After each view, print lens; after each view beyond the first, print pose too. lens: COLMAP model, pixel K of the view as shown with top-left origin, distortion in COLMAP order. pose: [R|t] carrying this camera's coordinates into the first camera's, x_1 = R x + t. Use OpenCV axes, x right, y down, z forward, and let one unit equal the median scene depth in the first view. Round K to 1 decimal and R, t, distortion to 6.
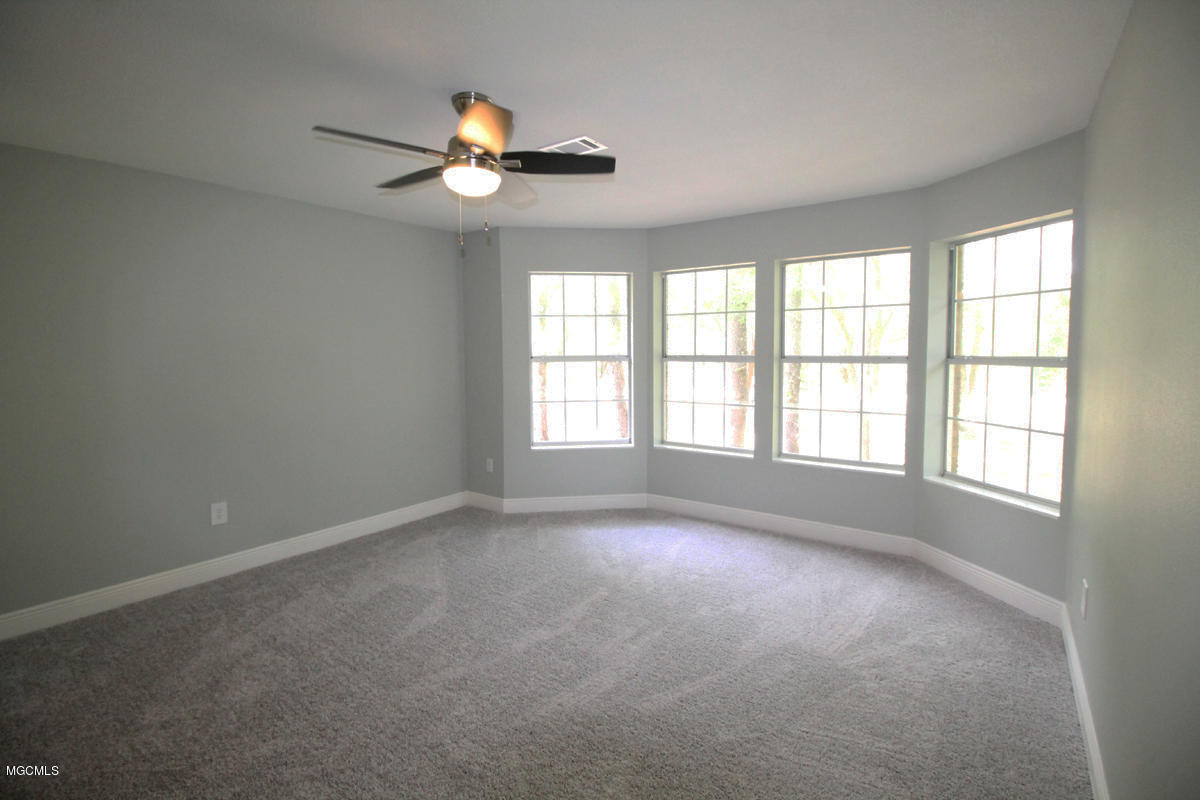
lens RADIAL K [[566.5, 0, 601.1], [0, 566.5, 383.1], [0, 0, 1]] dist [-0.001385, -0.012113]
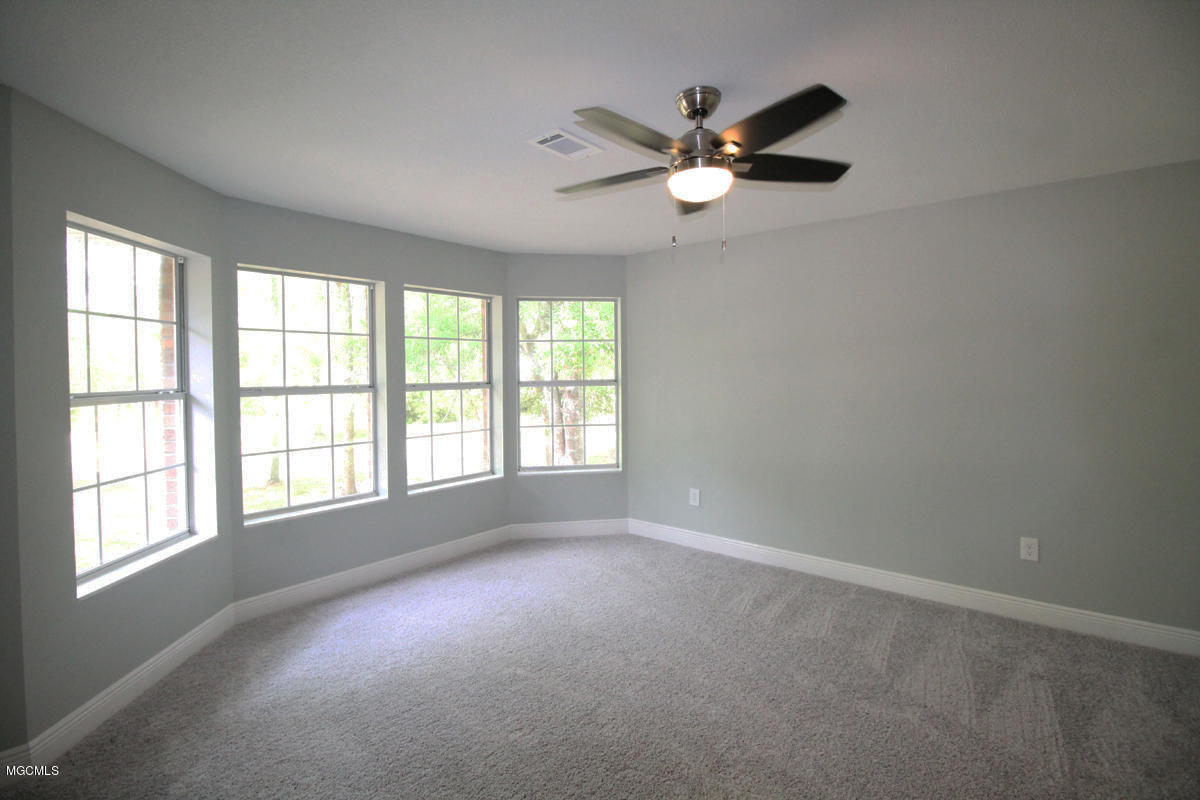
lens RADIAL K [[566.5, 0, 601.1], [0, 566.5, 383.1], [0, 0, 1]] dist [-0.001385, -0.012113]
pose [[0.070992, -0.013741, 0.997382, -0.648853], [0.068776, 0.997593, 0.008849, -0.037834], [-0.995103, 0.067968, 0.071766, 0.639016]]
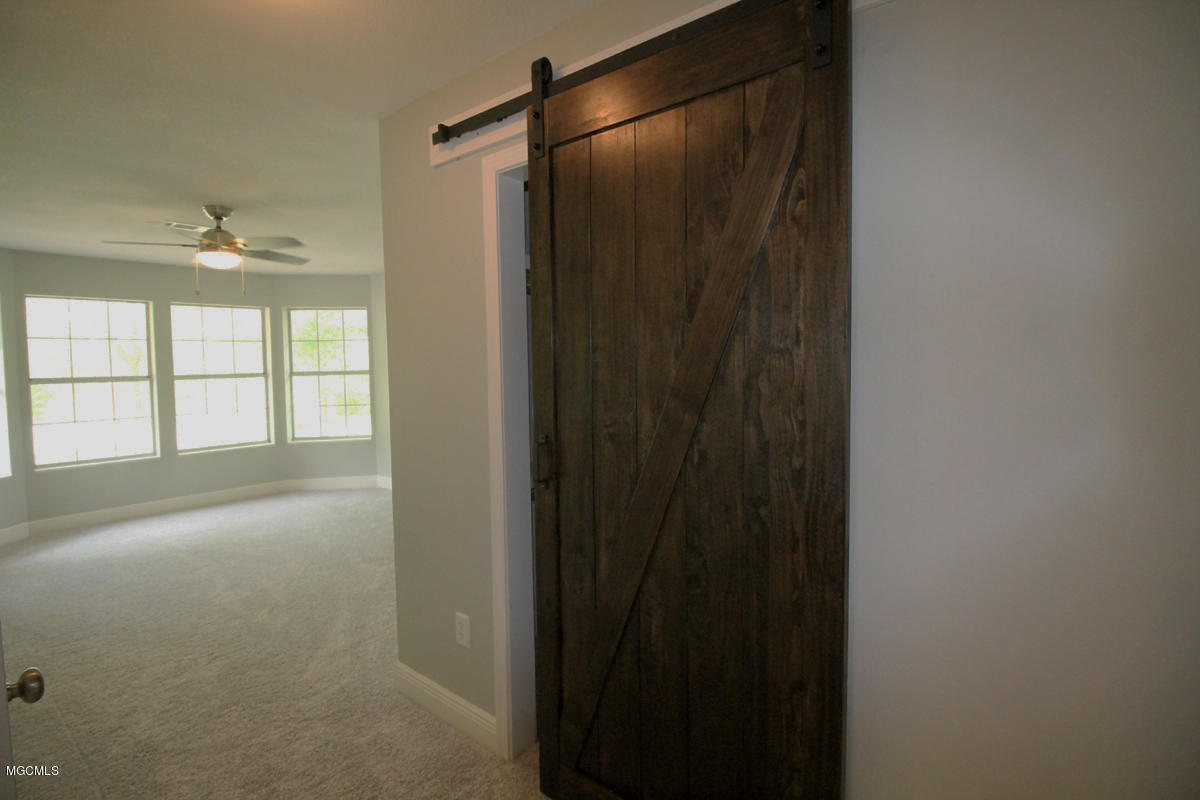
lens RADIAL K [[566.5, 0, 601.1], [0, 566.5, 383.1], [0, 0, 1]] dist [-0.001385, -0.012113]
pose [[0.050572, -0.037455, 0.998018, -0.994966], [0.072129, 0.996824, 0.033755, -0.002864], [-0.996112, 0.070279, 0.053113, -0.051300]]
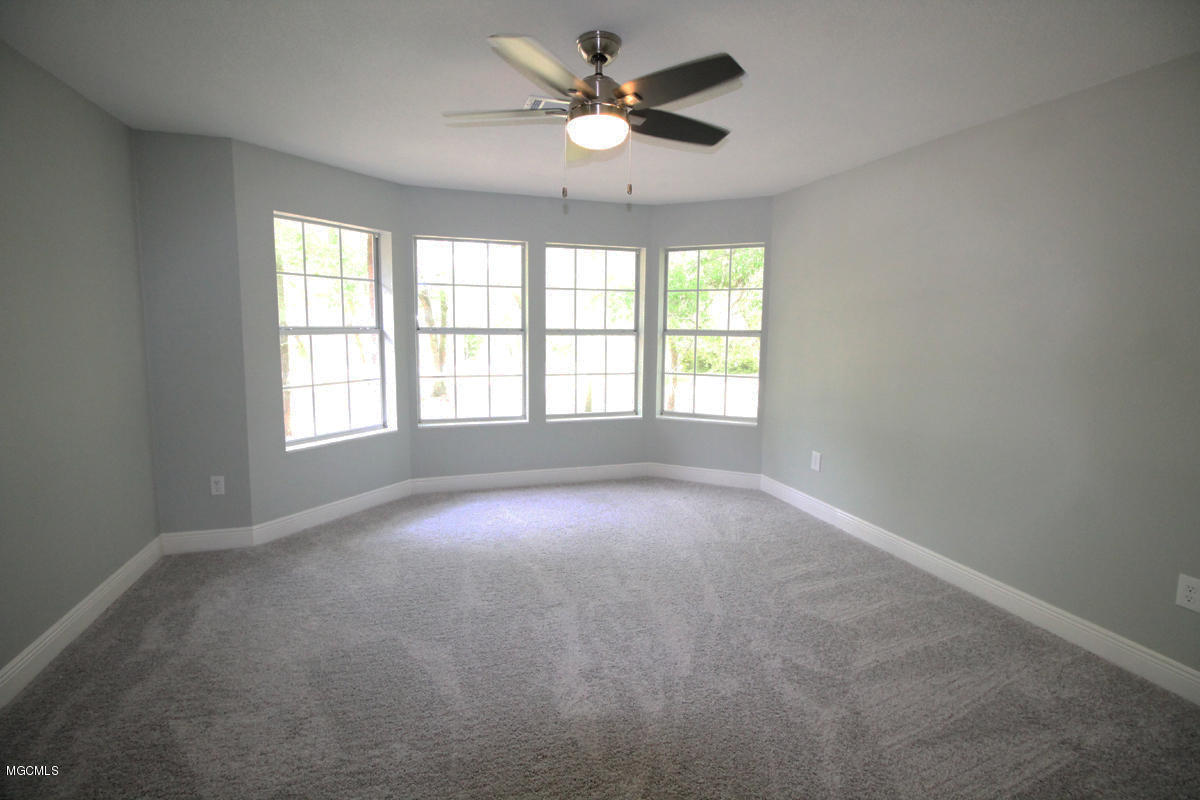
lens RADIAL K [[561.0, 0, 600.0], [0, 561.0, 400.0], [0, 0, 1]] dist [-0.002001, -0.012160]
pose [[0.588017, -0.097056, 0.803005, -0.564557], [0.030718, 0.994738, 0.097737, -0.014266], [-0.808265, -0.032804, 0.587904, 0.270009]]
